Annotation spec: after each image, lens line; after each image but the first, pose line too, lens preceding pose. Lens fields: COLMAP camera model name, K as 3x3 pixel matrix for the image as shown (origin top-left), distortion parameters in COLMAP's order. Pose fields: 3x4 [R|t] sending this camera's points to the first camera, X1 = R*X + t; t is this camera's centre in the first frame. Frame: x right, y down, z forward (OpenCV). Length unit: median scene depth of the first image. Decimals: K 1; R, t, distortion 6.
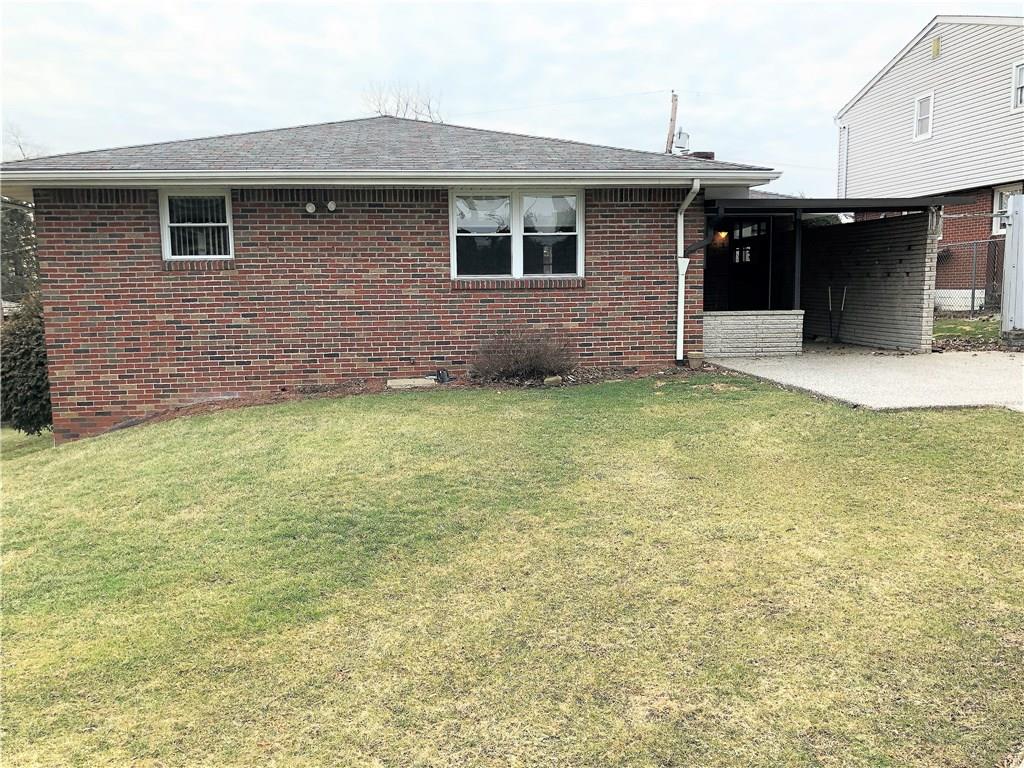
lens RADIAL K [[846.6, 0, 510.6], [0, 846.6, 384.6], [0, 0, 1]] dist [0.047774, -0.042592]
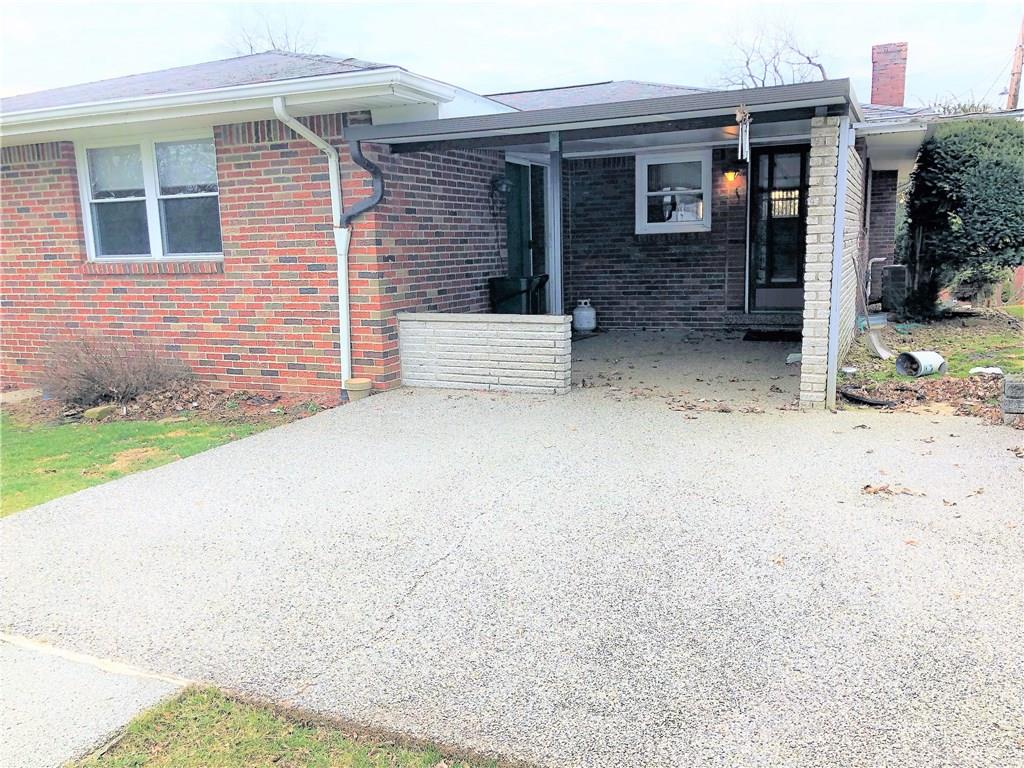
lens RADIAL K [[846.6, 0, 512.7], [0, 846.6, 385.4], [0, 0, 1]] dist [0.047774, -0.042592]
pose [[0.853656, 0.075059, -0.515400, 0.646834], [-0.053819, 0.996976, 0.056052, -0.075808], [0.518049, -0.020111, 0.855114, 0.533959]]
